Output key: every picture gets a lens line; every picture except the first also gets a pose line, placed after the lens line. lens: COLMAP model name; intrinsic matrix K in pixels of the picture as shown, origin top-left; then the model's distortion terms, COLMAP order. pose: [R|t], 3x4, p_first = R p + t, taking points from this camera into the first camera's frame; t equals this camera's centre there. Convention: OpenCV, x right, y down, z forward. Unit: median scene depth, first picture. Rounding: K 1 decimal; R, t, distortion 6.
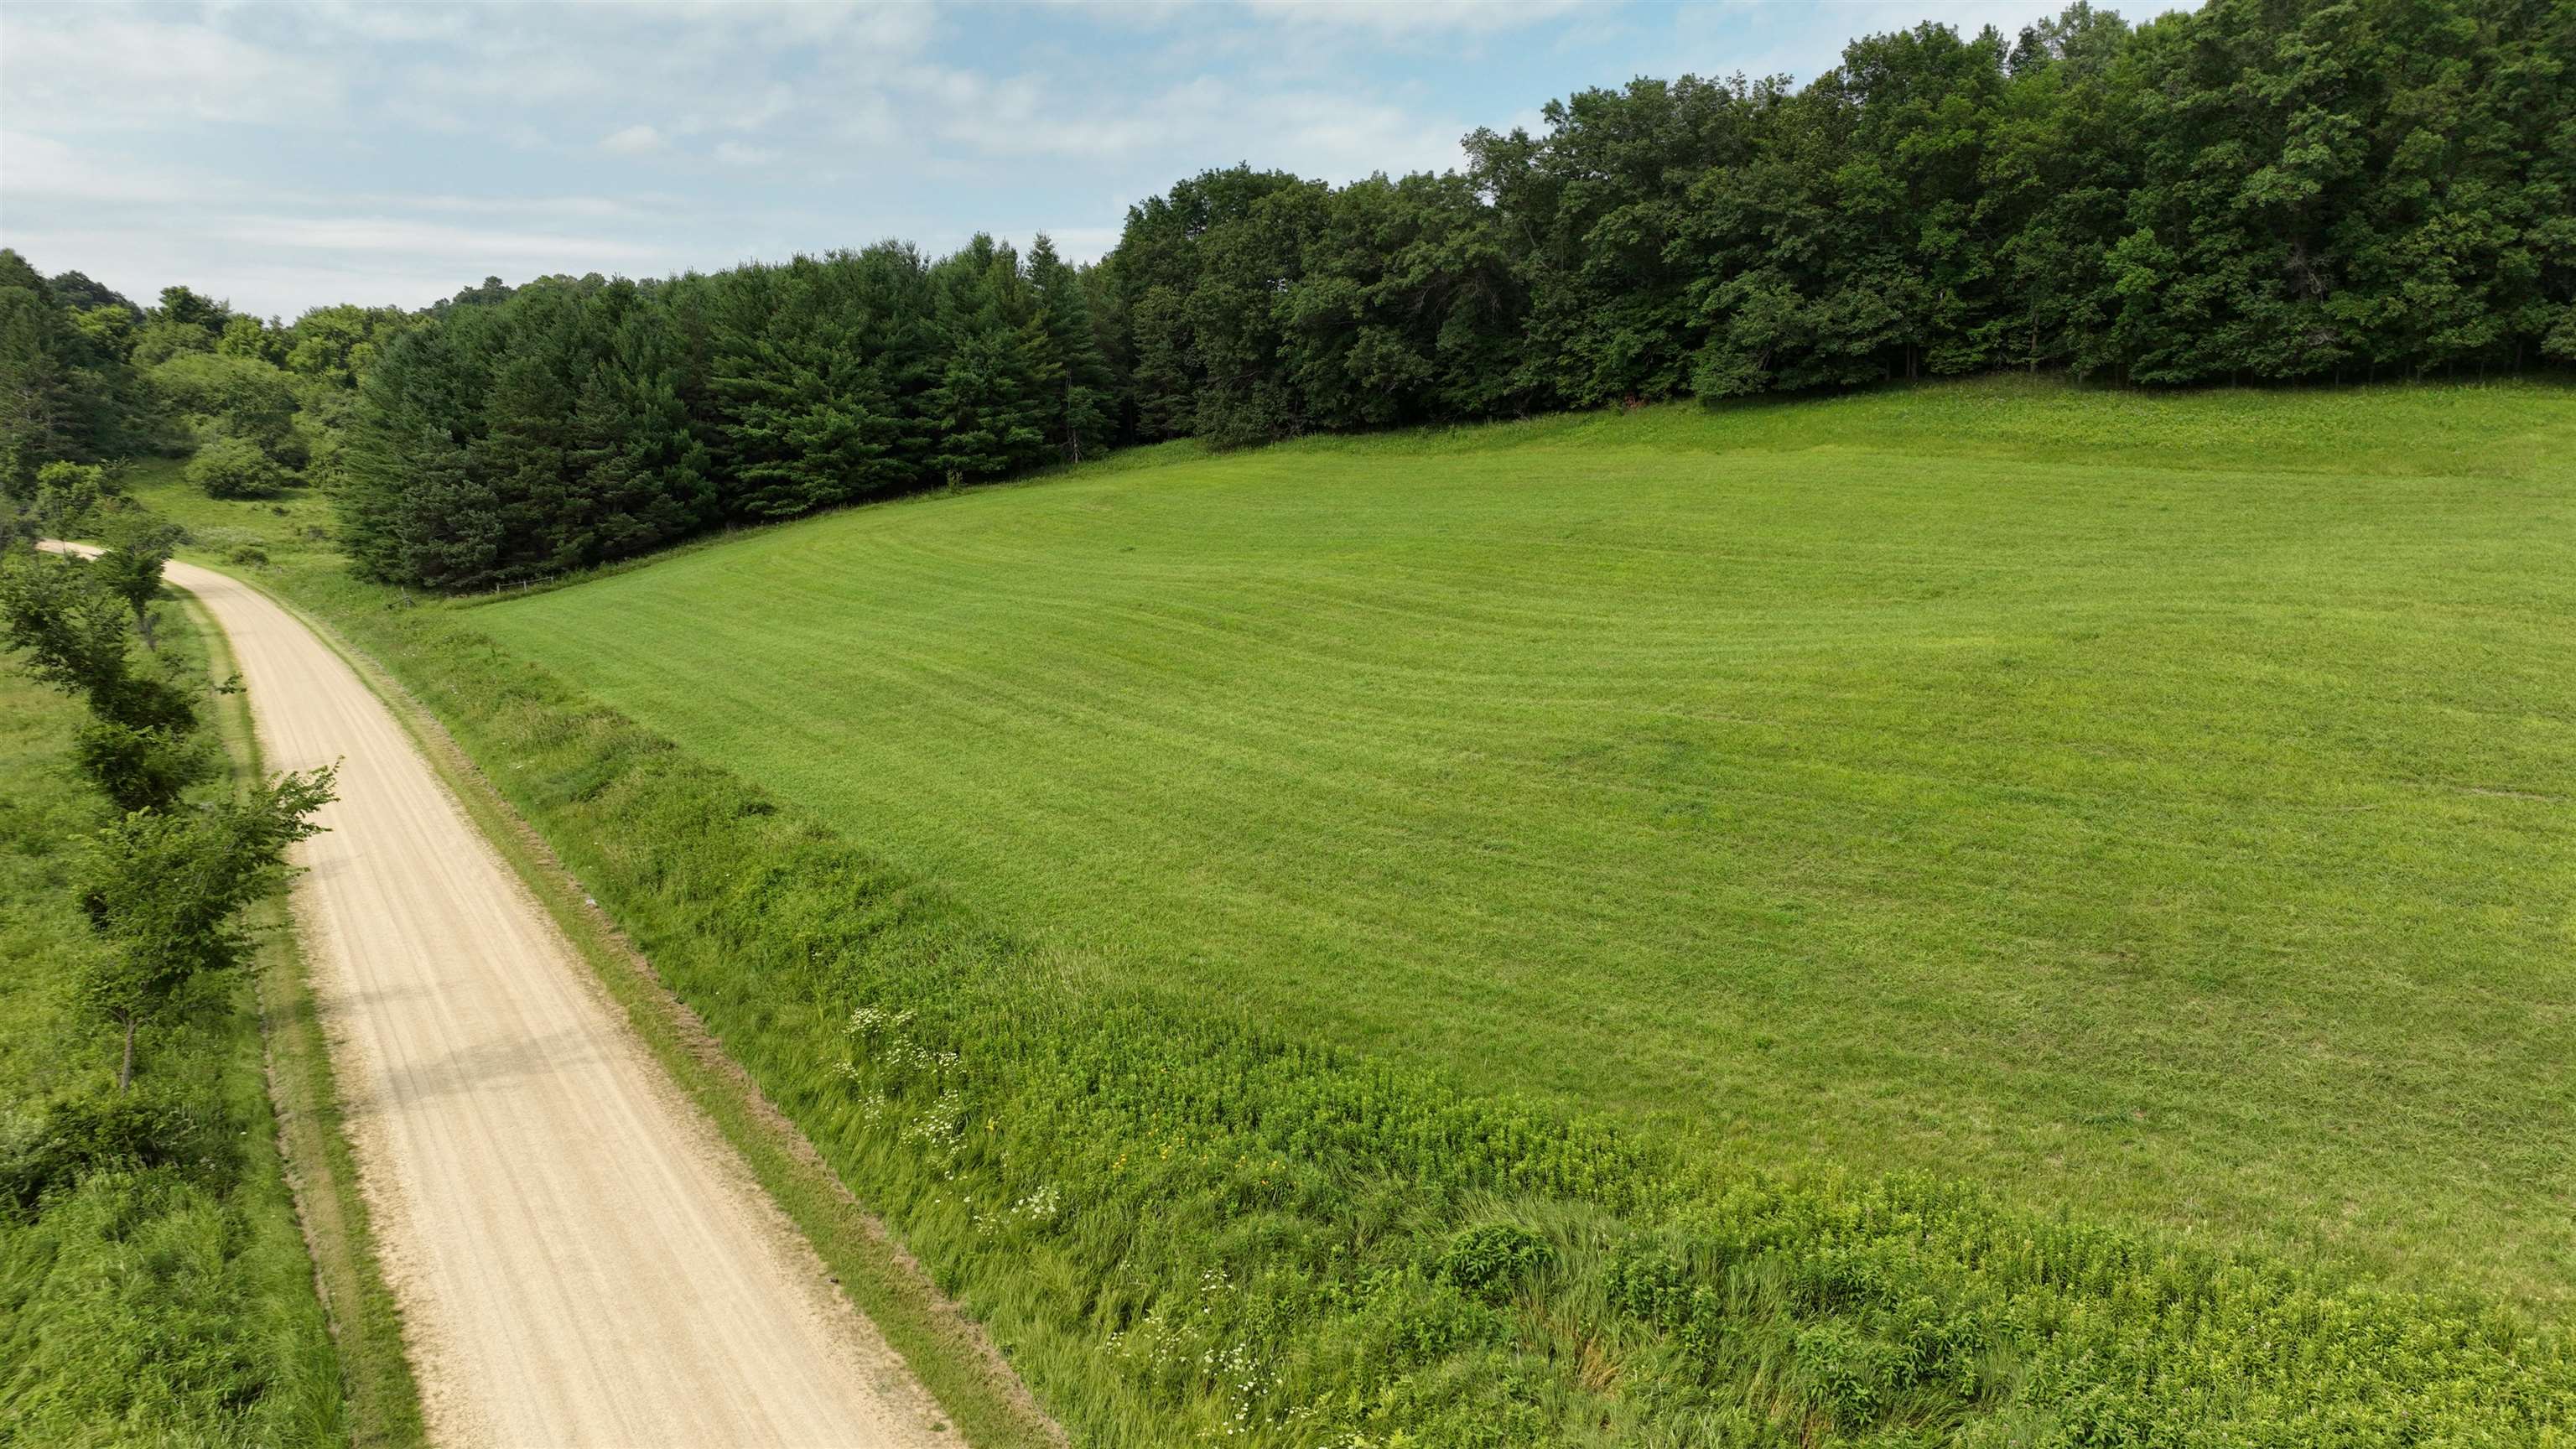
lens RADIAL K [[1816.8, 0, 1290.1], [0, 1816.8, 725.2], [0, 0, 1]] dist [0.000875, 0.021930]
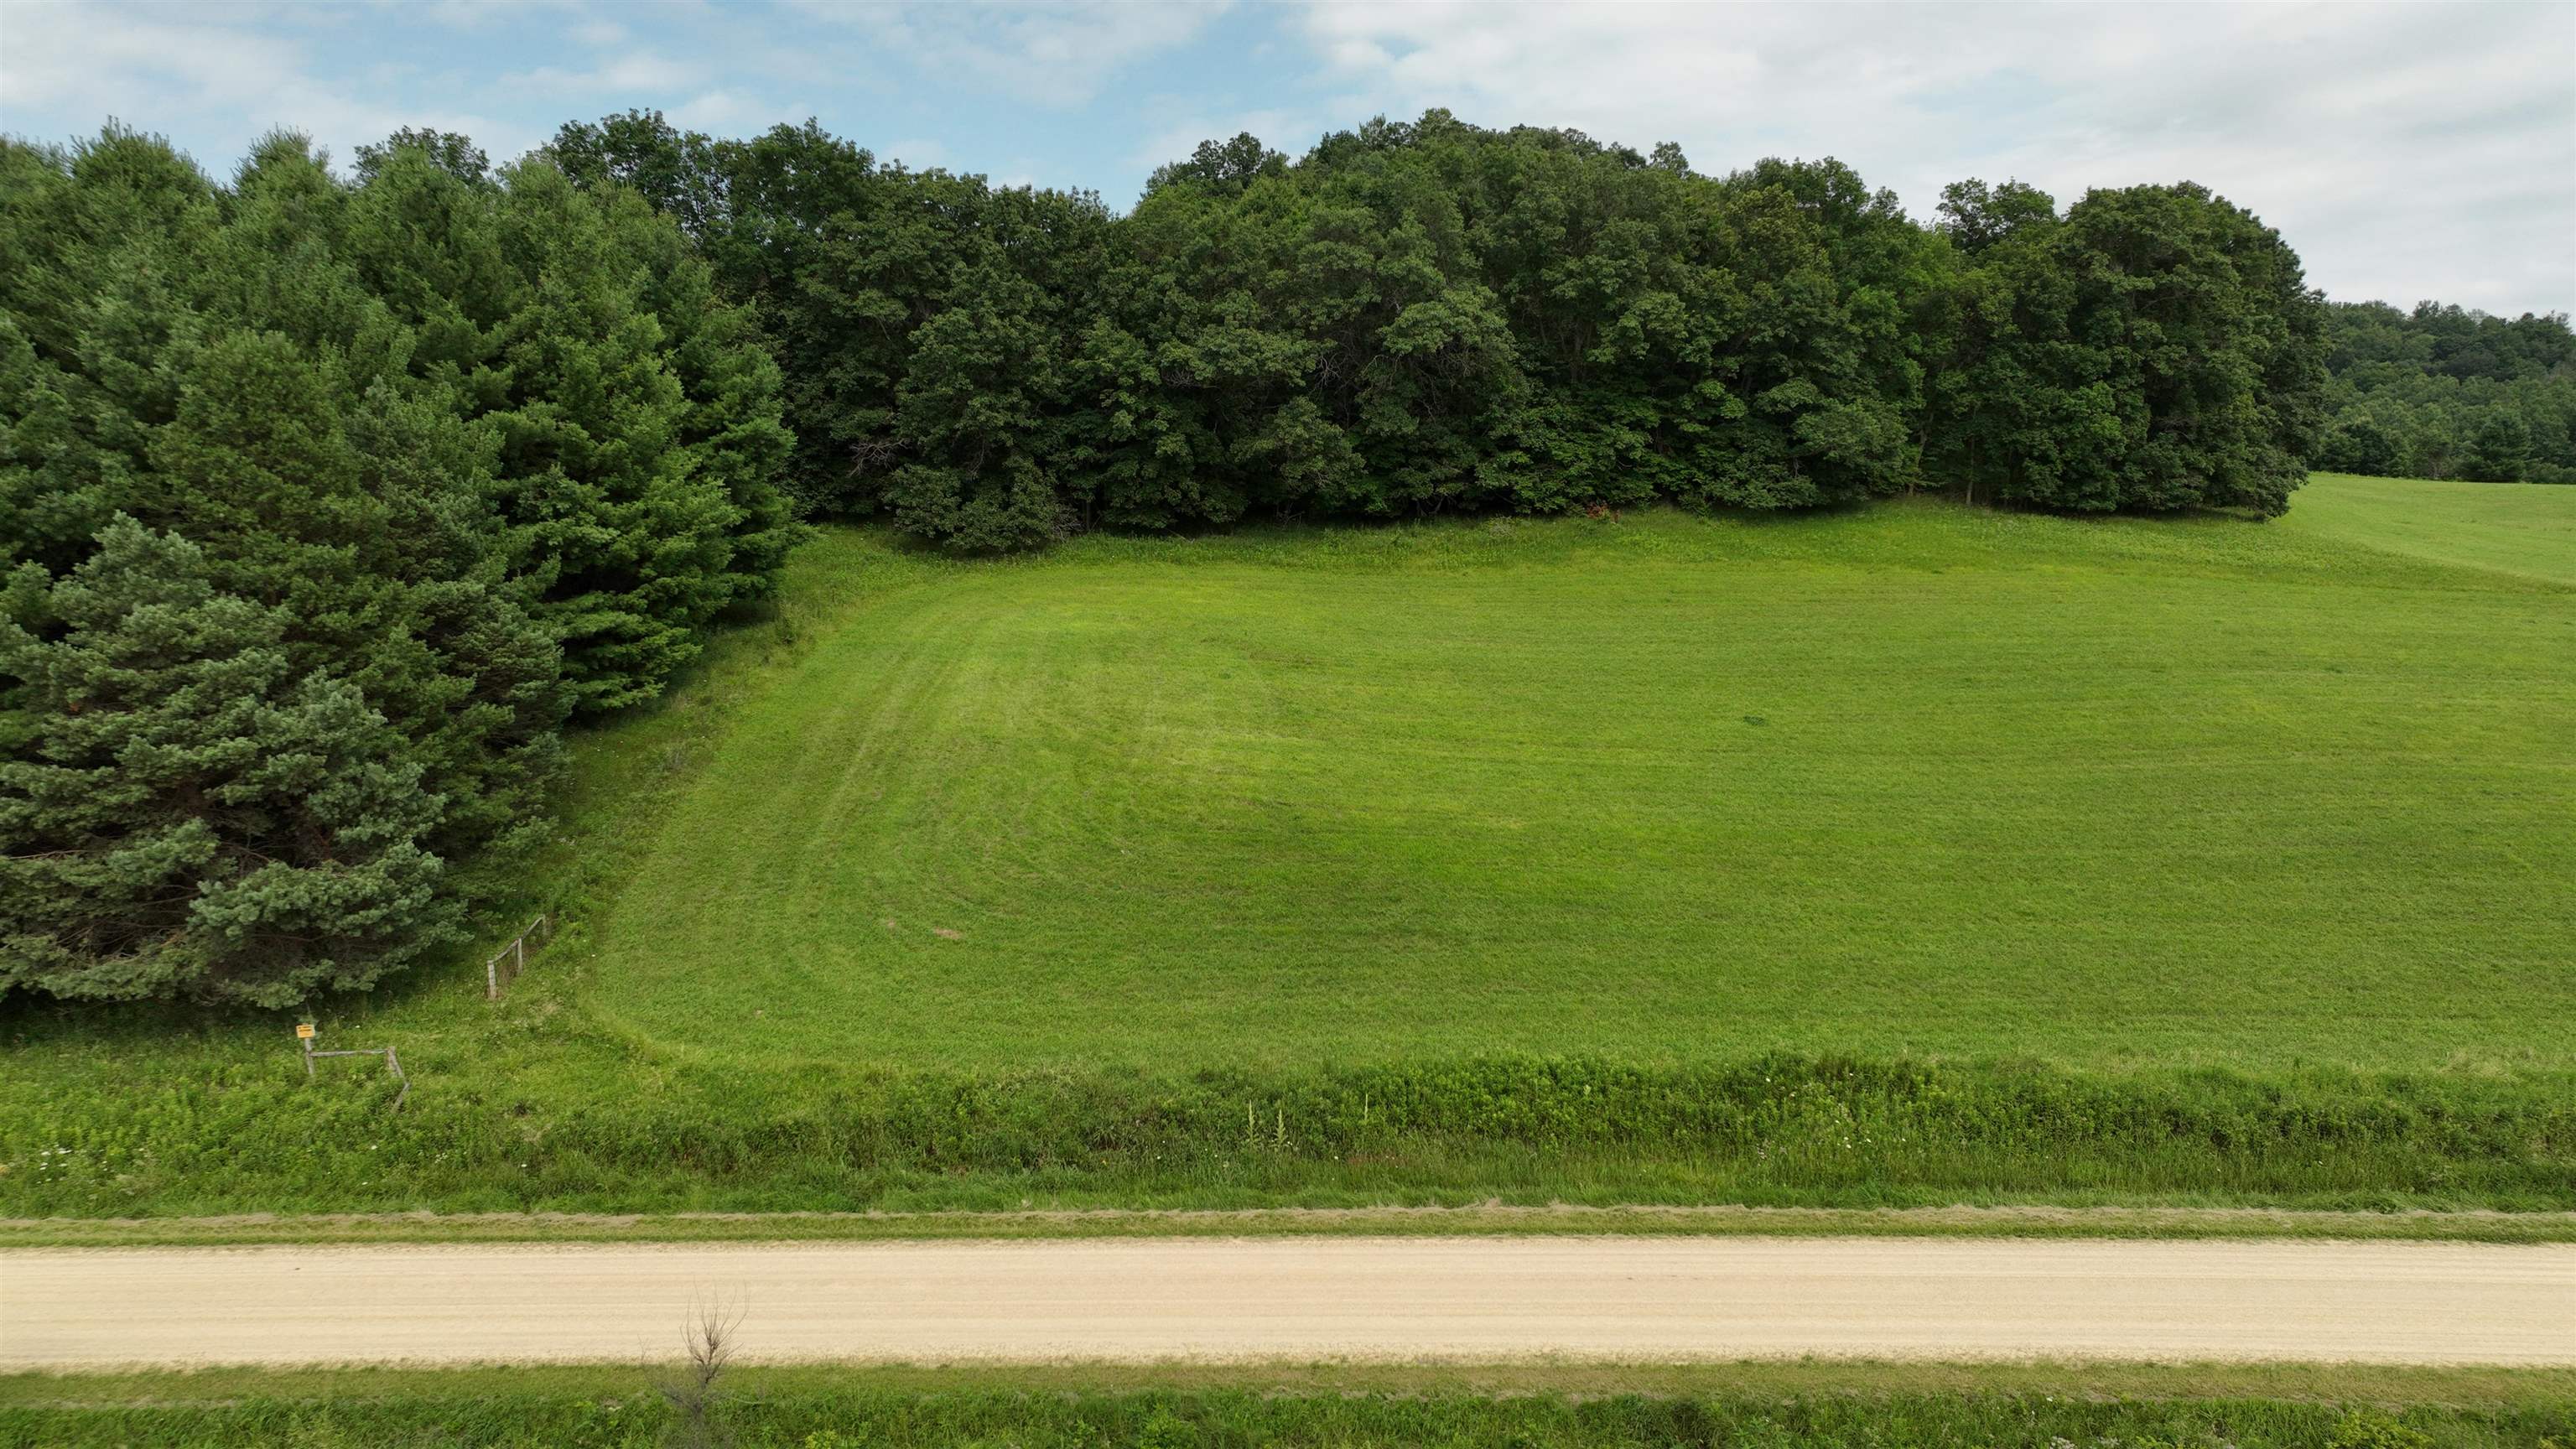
lens RADIAL K [[1816.8, 0, 1290.1], [0, 1816.8, 725.2], [0, 0, 1]] dist [0.000875, 0.021930]
pose [[0.513063, -0.085708, 0.854061, -0.374528], [0.114893, 0.992906, 0.030622, -0.066231], [-0.850627, 0.082414, 0.519270, 0.381581]]
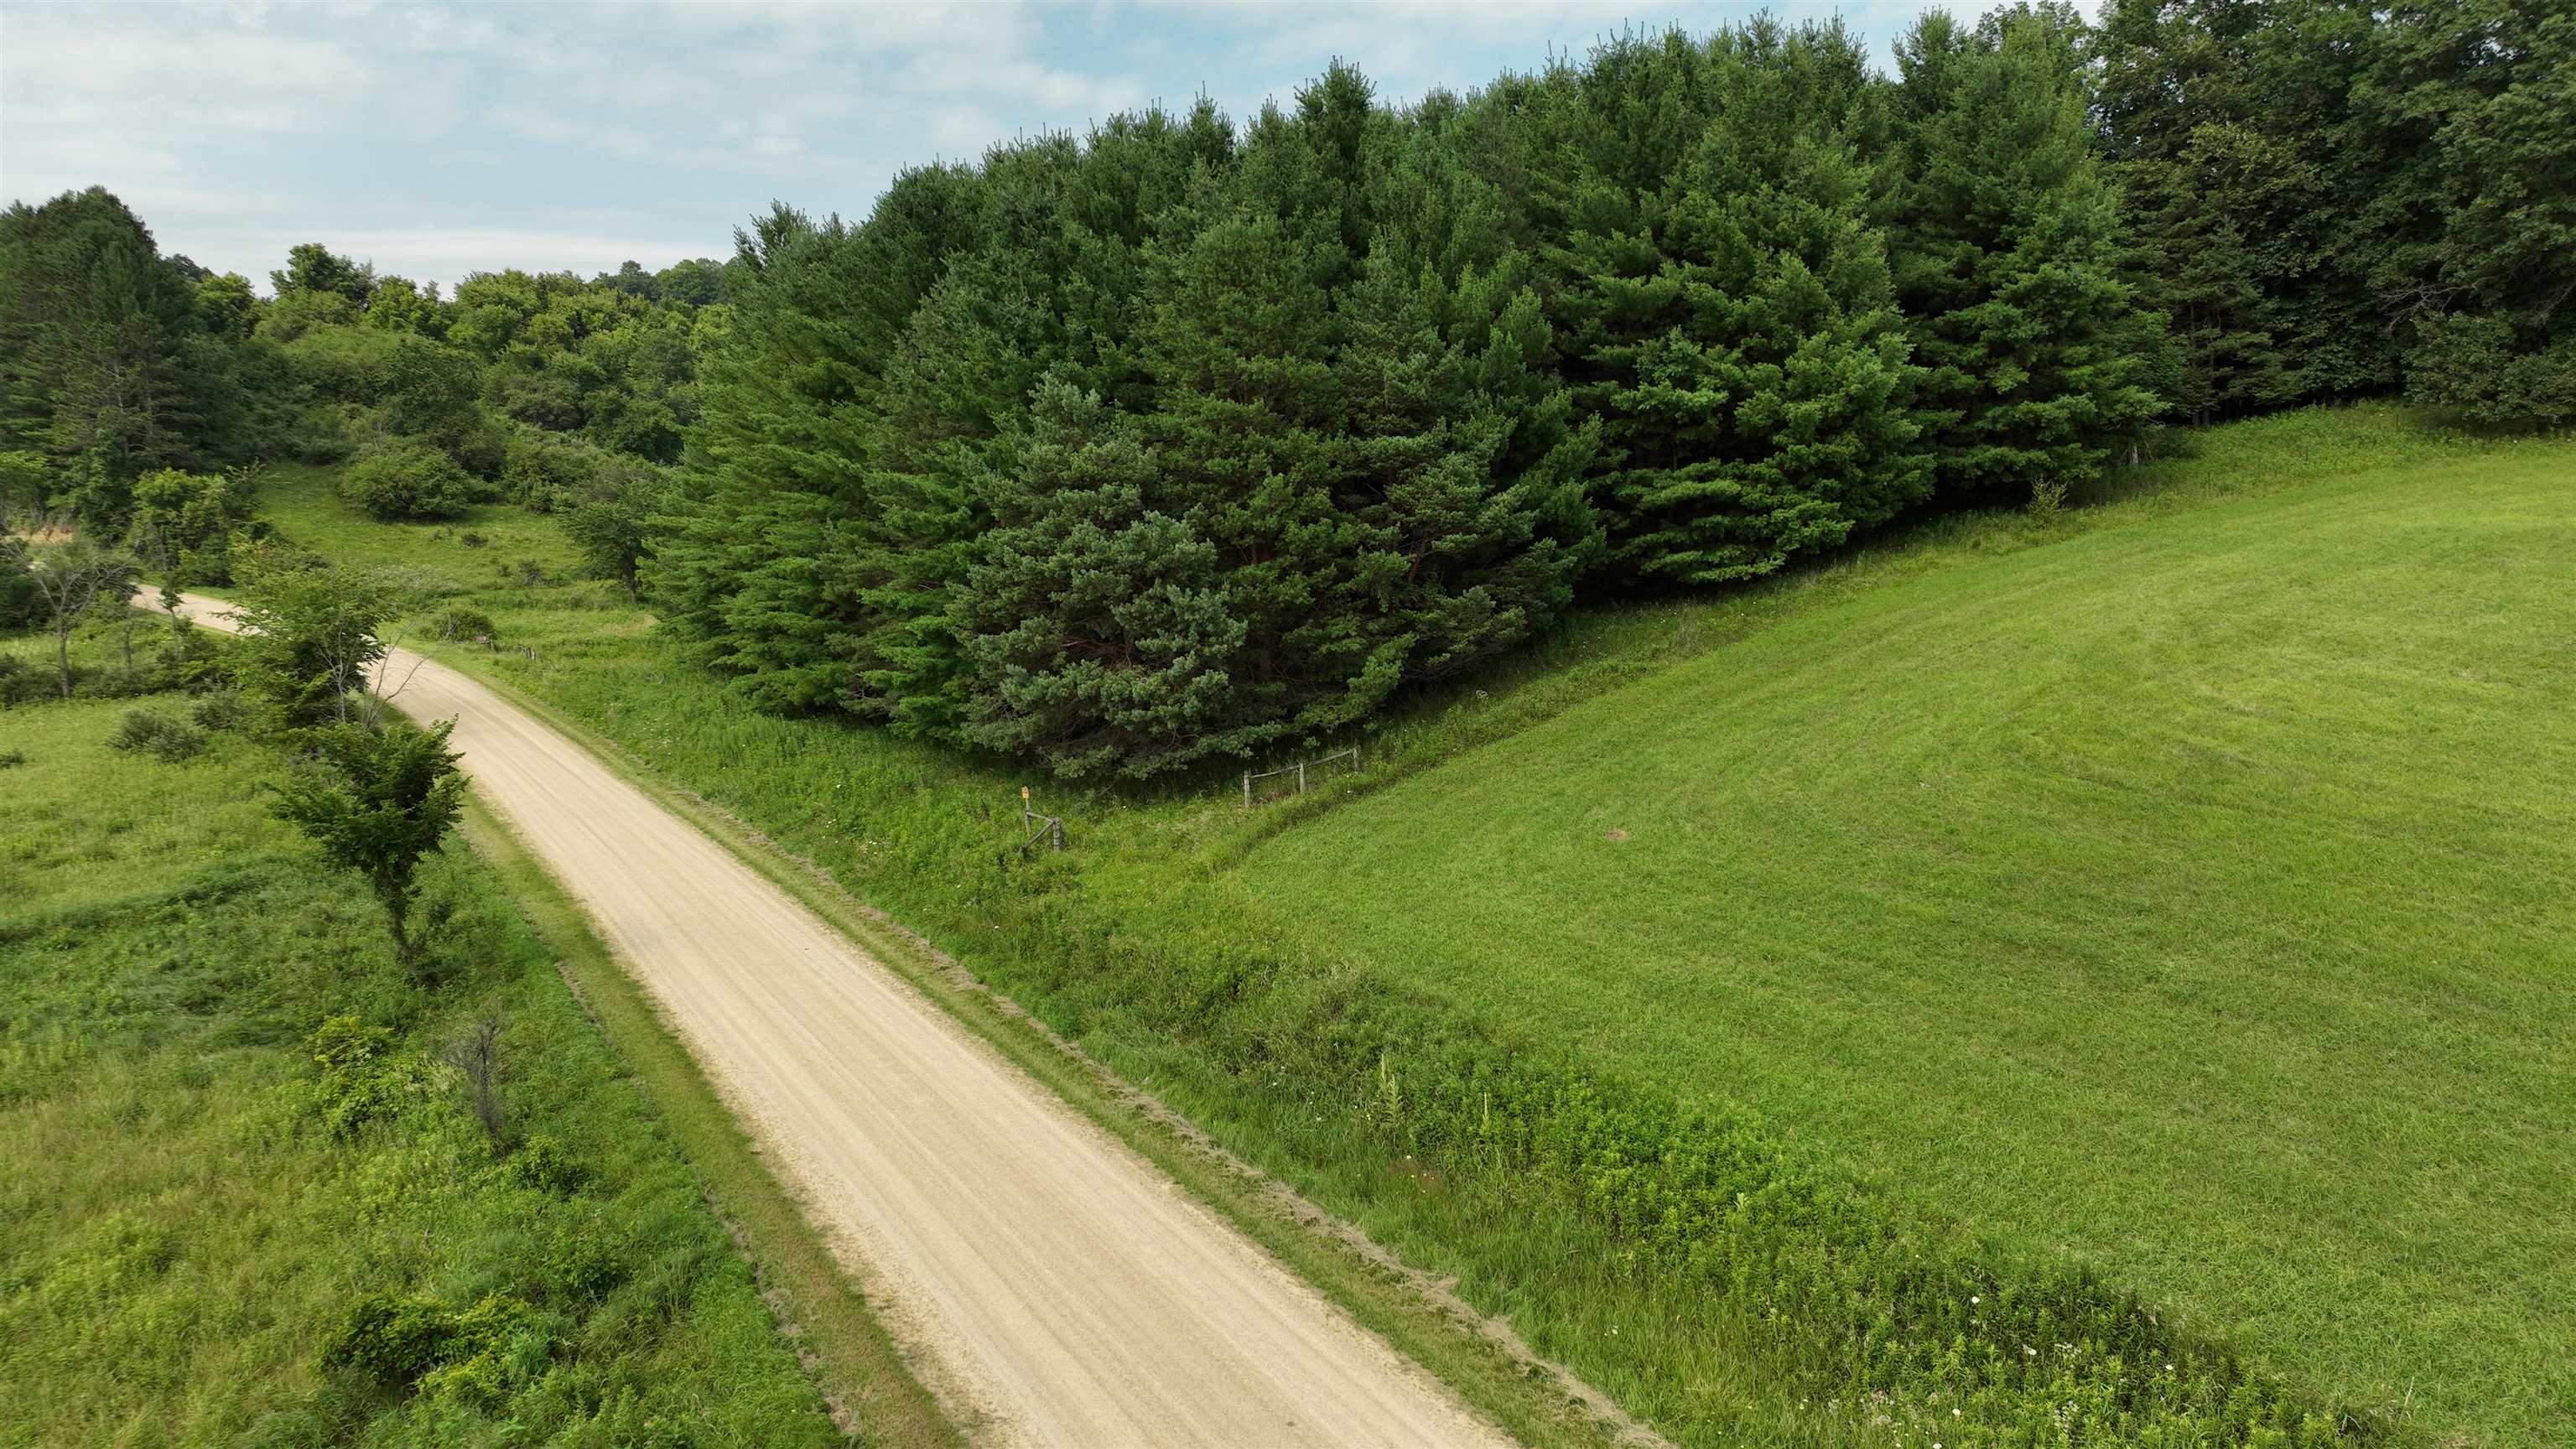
lens RADIAL K [[1816.8, 0, 1290.1], [0, 1816.8, 725.2], [0, 0, 1]] dist [0.000875, 0.021930]
pose [[0.999278, 0.001445, -0.037960, -0.233376], [-0.001491, 0.999998, -0.001182, -0.049881], [0.037958, 0.001237, 0.999279, 0.343813]]
